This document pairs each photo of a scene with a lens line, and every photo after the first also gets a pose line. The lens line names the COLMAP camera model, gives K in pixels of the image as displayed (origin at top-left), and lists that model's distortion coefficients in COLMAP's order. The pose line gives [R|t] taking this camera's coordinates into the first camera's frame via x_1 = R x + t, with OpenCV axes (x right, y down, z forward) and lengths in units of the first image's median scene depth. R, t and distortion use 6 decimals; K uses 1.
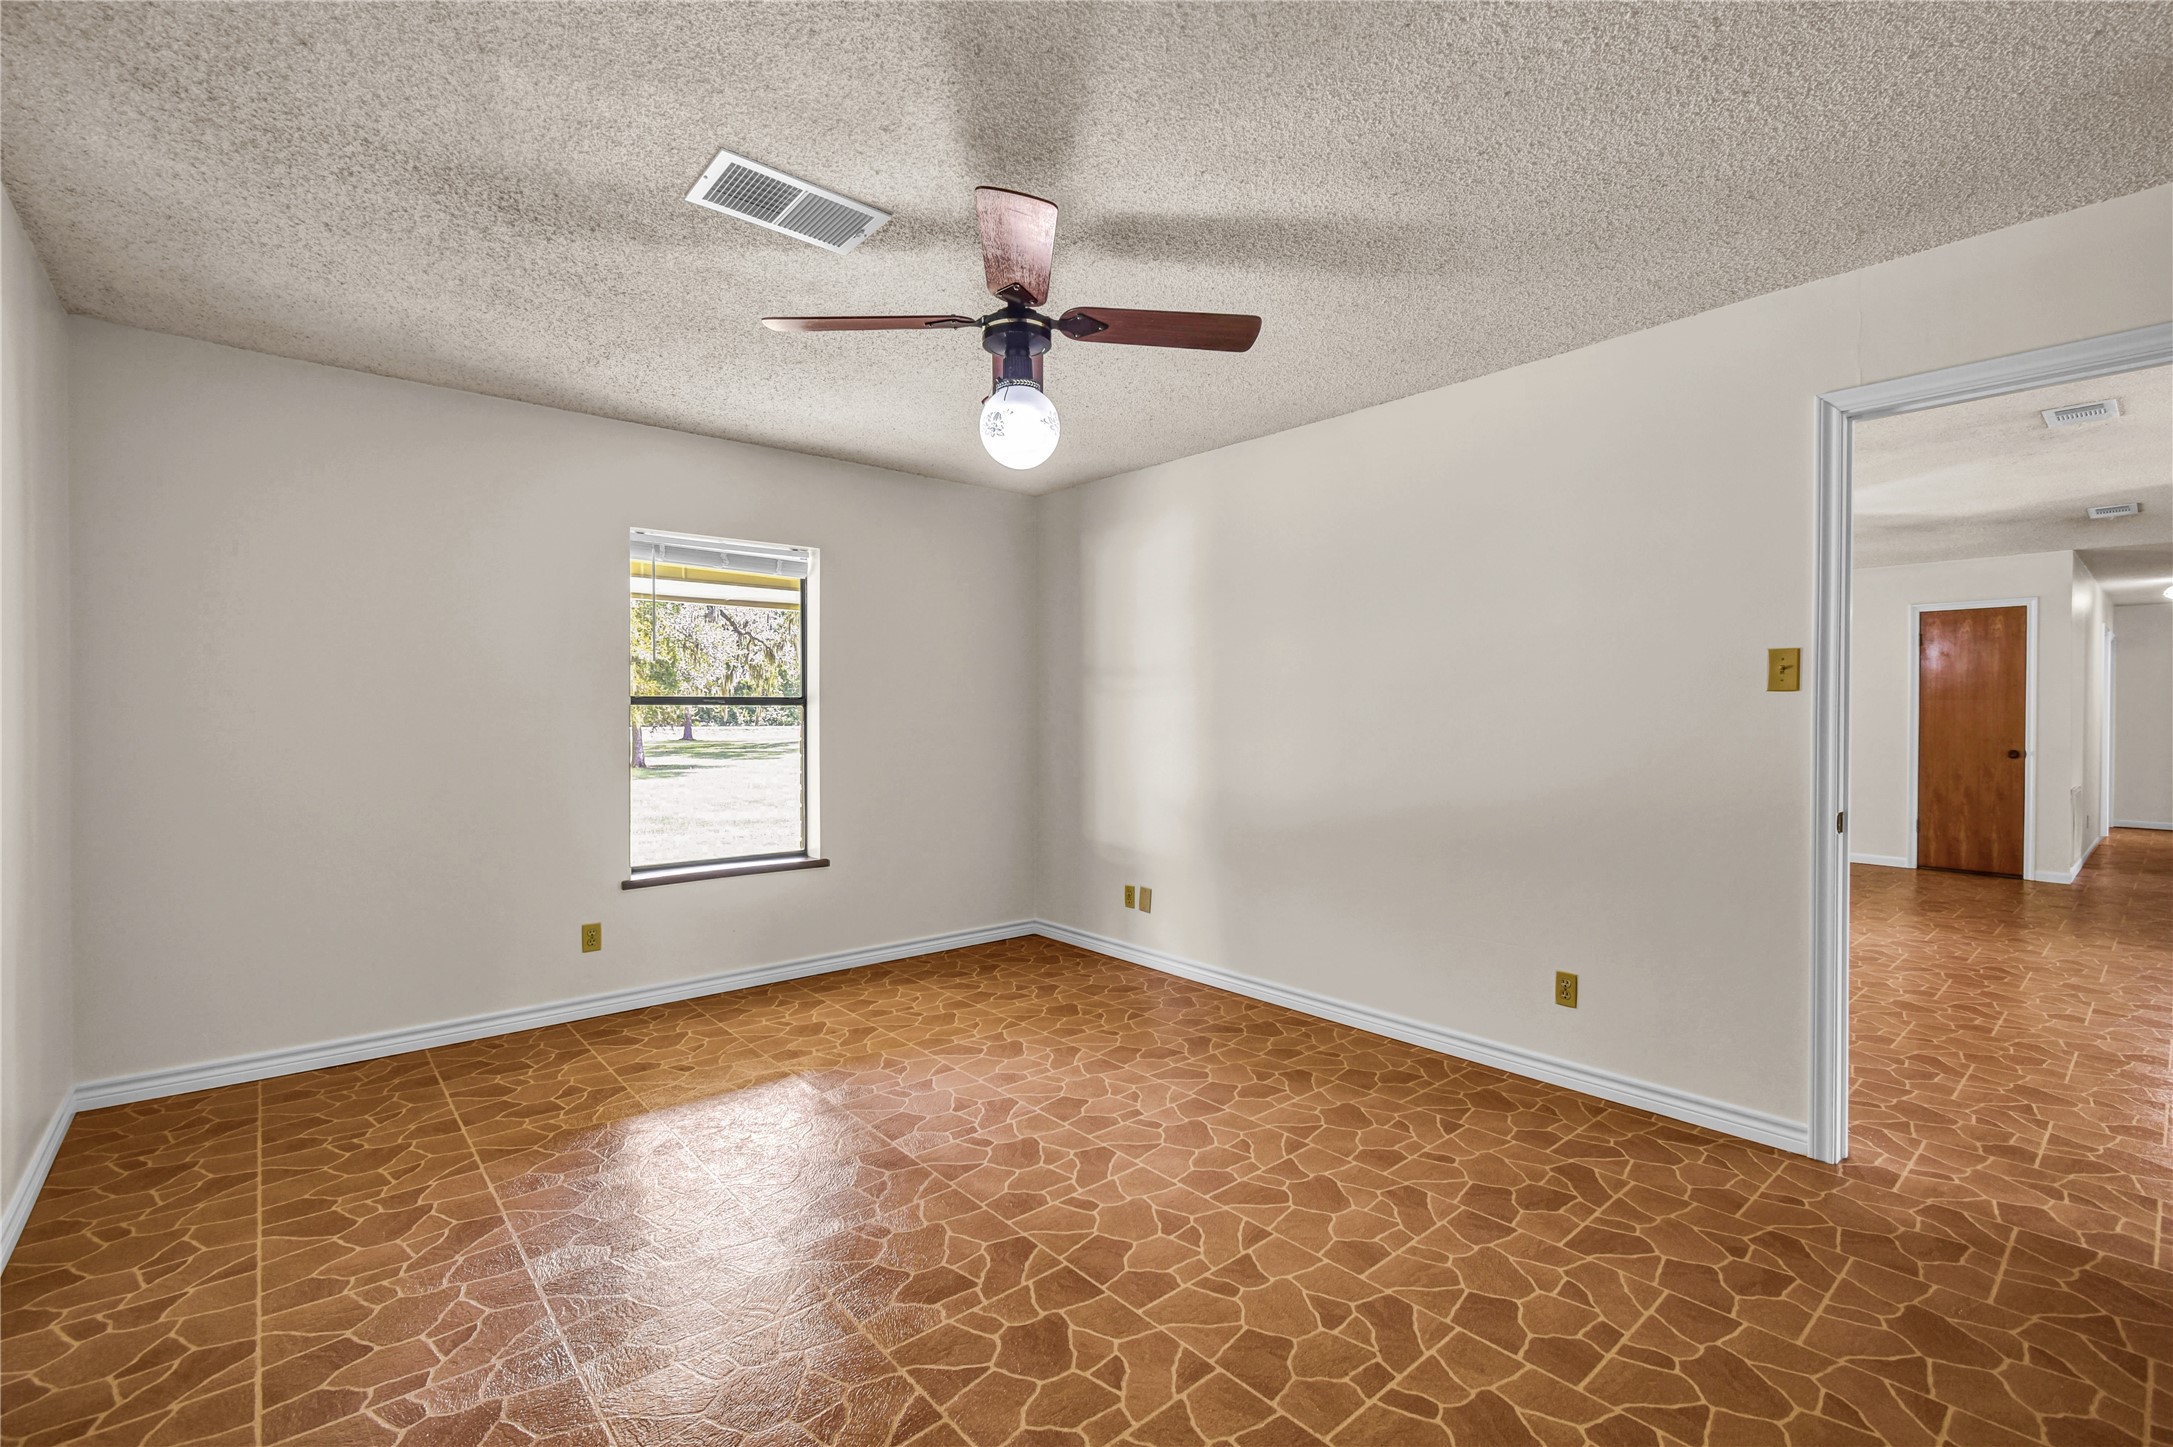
lens RADIAL K [[955.4, 0, 1079.9], [0, 955.4, 735.9], [0, 0, 1]] dist [0.005528, -0.004723]
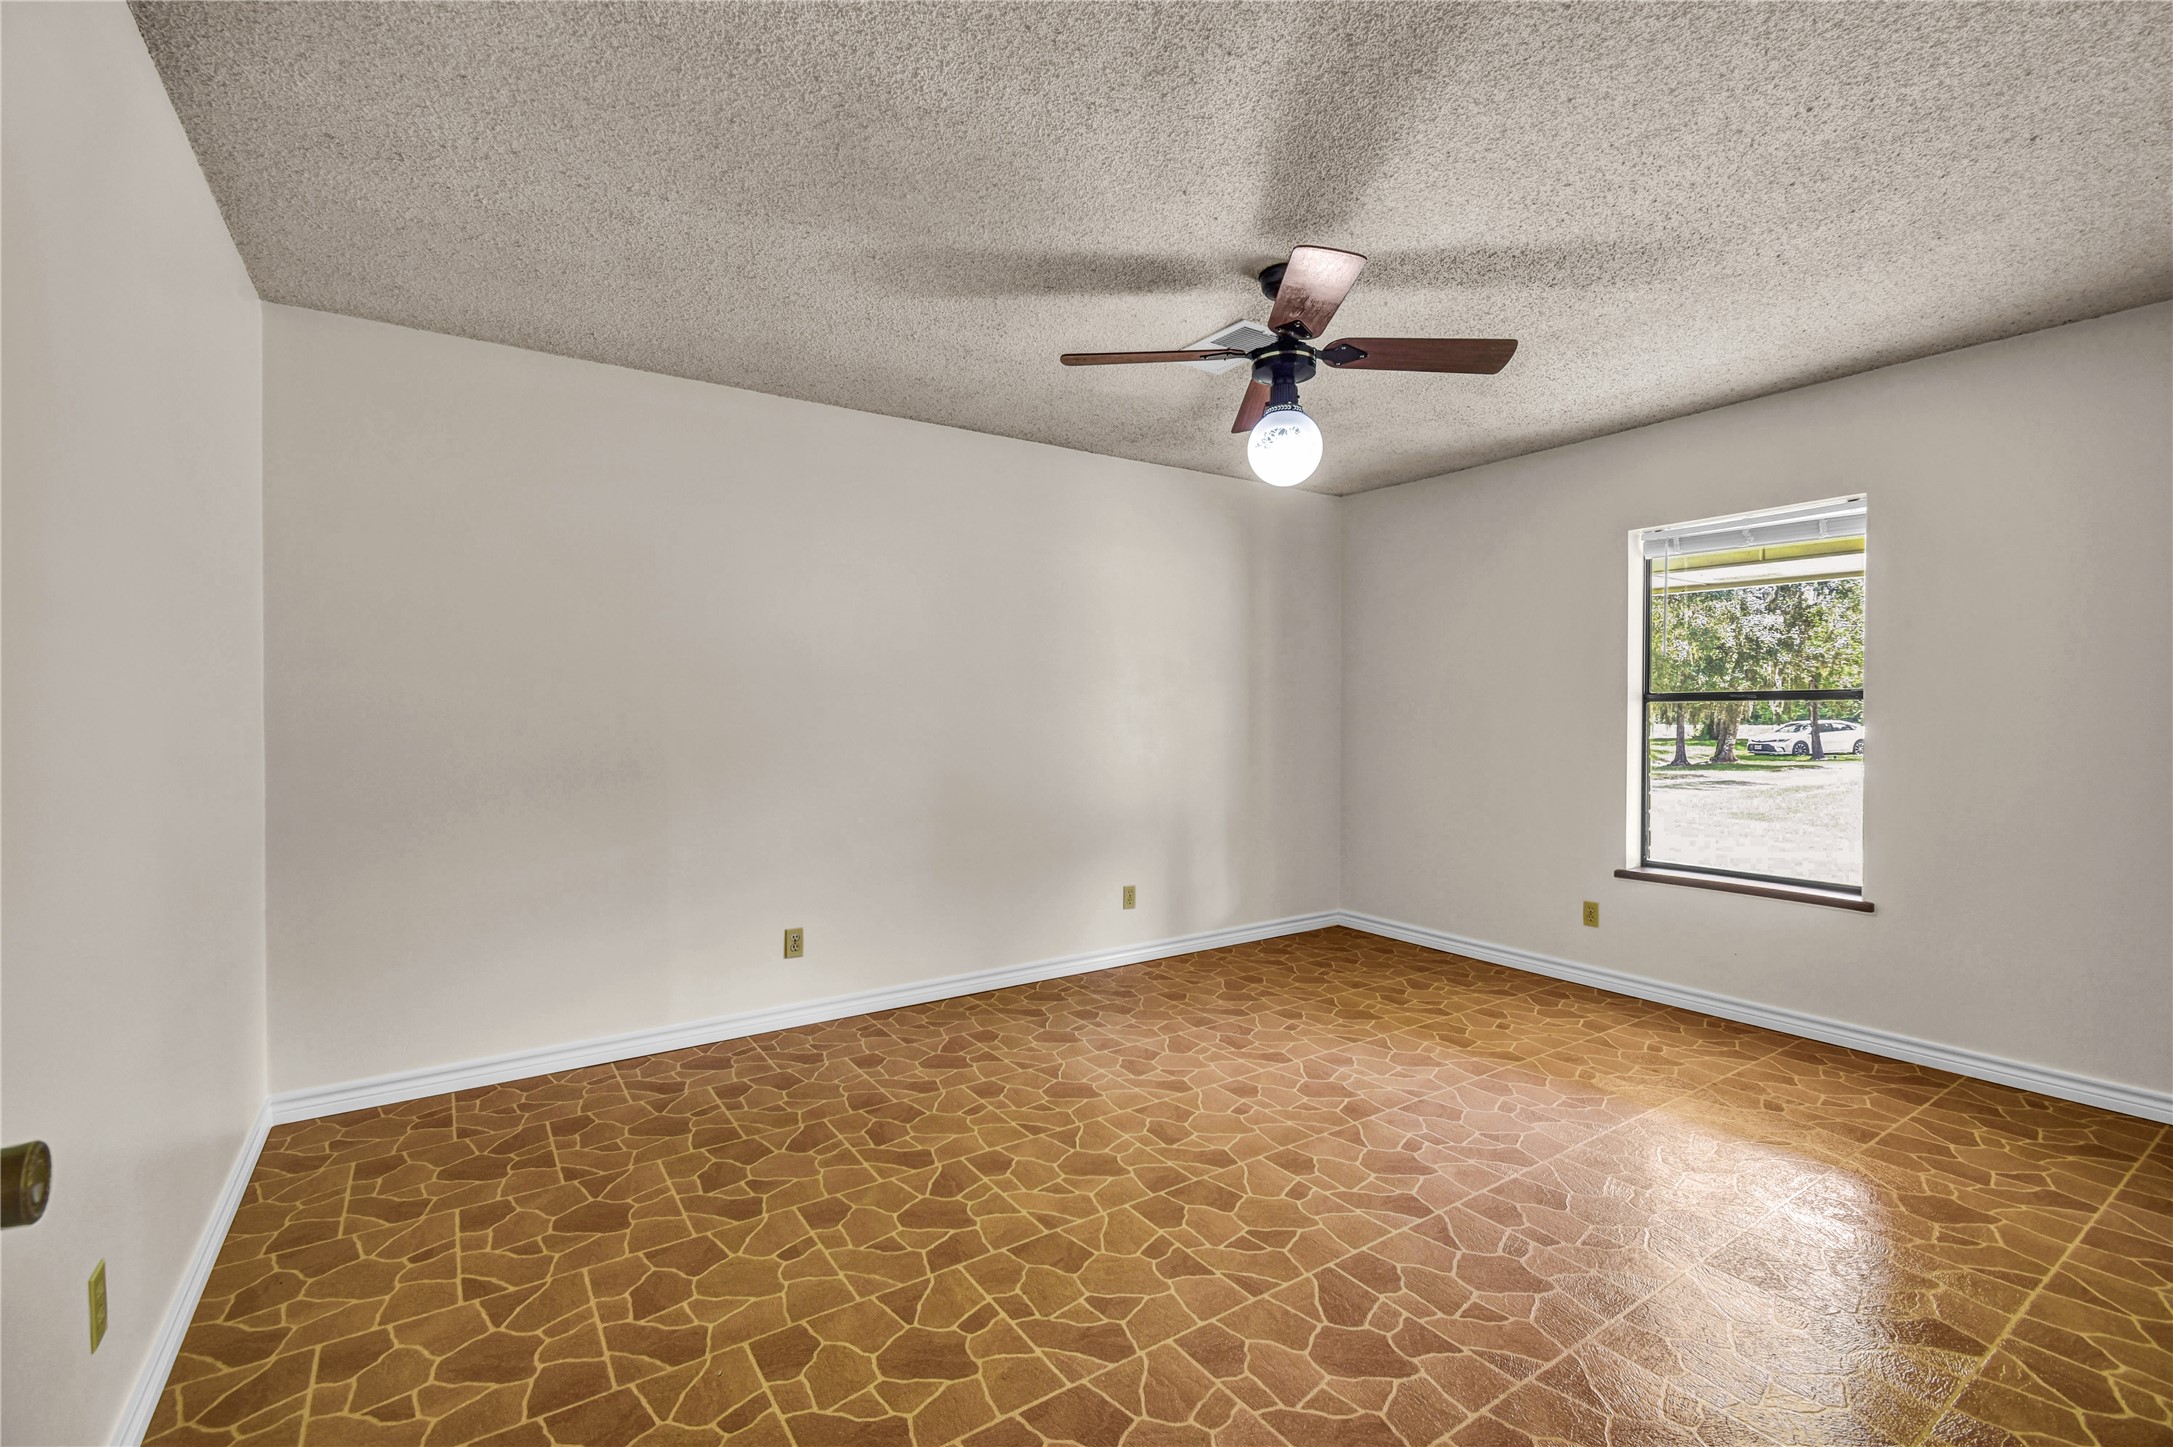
lens RADIAL K [[957.6, 0, 1097.0], [0, 957.6, 722.0], [0, 0, 1]] dist [0.000867, -0.001067]
pose [[-0.109928, 0.011046, -0.993878, 0.761307], [-0.022882, 0.999645, 0.013641, -0.012921], [0.993676, 0.024242, -0.109636, 0.655035]]
